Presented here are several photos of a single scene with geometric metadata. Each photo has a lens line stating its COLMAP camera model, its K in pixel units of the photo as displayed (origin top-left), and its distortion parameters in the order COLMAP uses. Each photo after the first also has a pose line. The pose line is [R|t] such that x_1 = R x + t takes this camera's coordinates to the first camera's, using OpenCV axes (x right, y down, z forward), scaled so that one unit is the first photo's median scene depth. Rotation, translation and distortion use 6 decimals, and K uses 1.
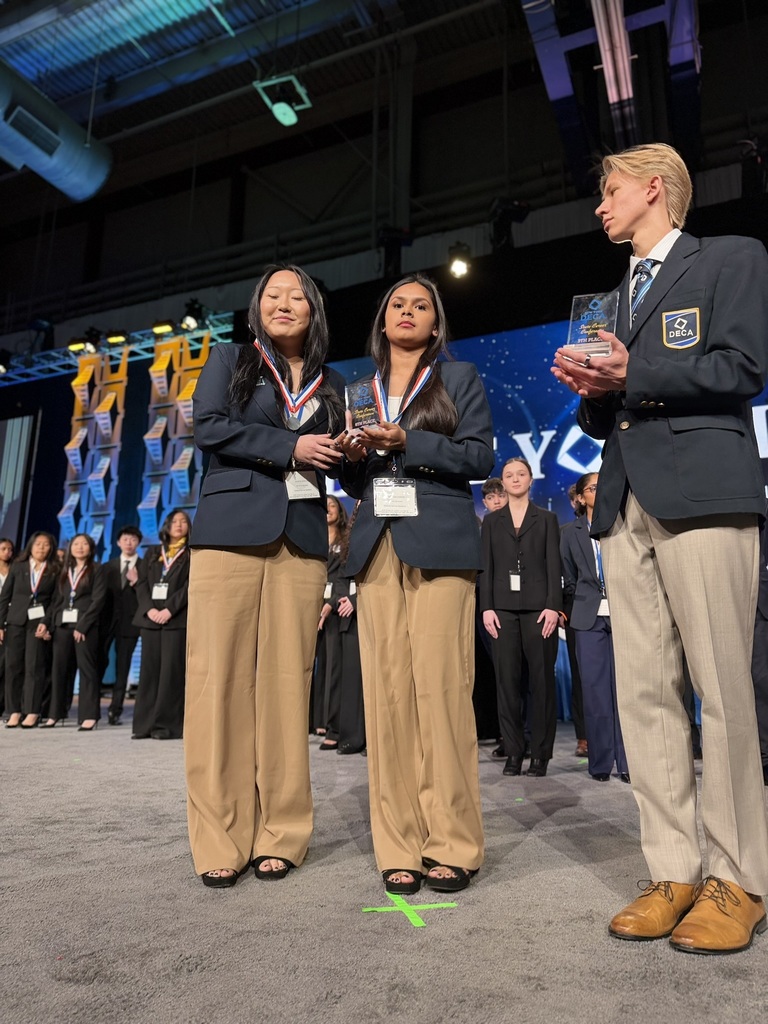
lens RADIAL K [[728.2, 0, 384.0], [0, 728.2, 512.0], [0, 0, 1]] dist [0.002872, -0.001426]
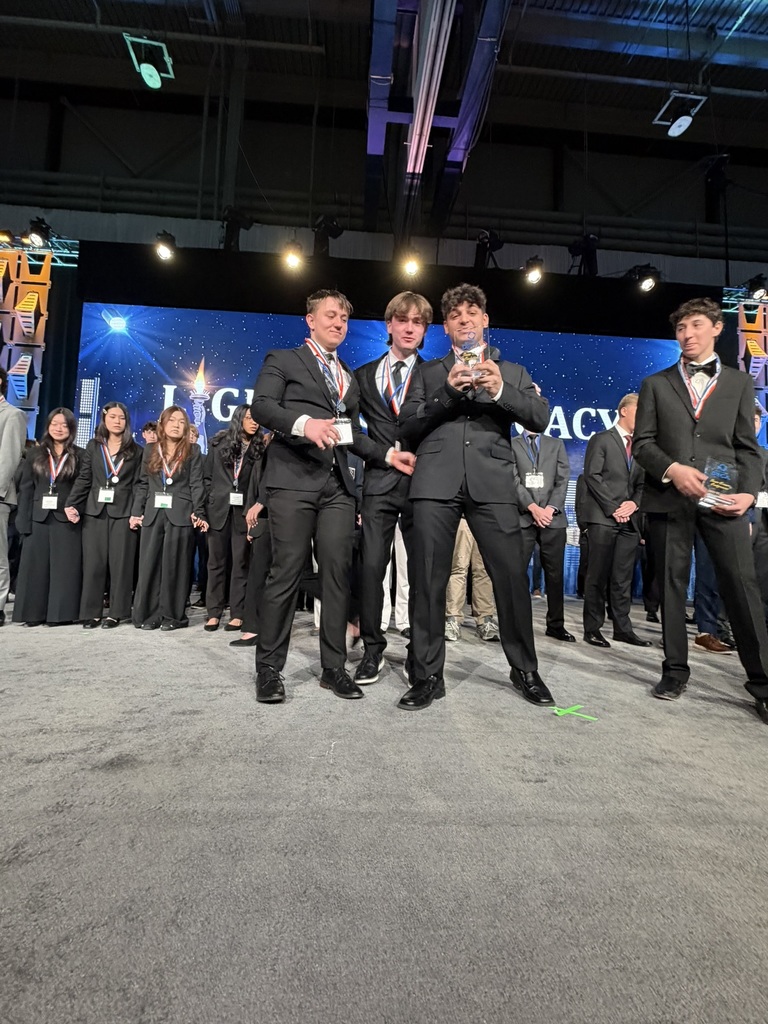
lens RADIAL K [[500.7, 0, 384.0], [0, 500.7, 512.0], [0, 0, 1]] dist [-0.004909, -0.001639]
pose [[0.880957, 0.055712, 0.469905, -0.141929], [-0.114800, 0.988541, 0.098021, 0.011797], [-0.459059, -0.140297, 0.877258, 0.052849]]
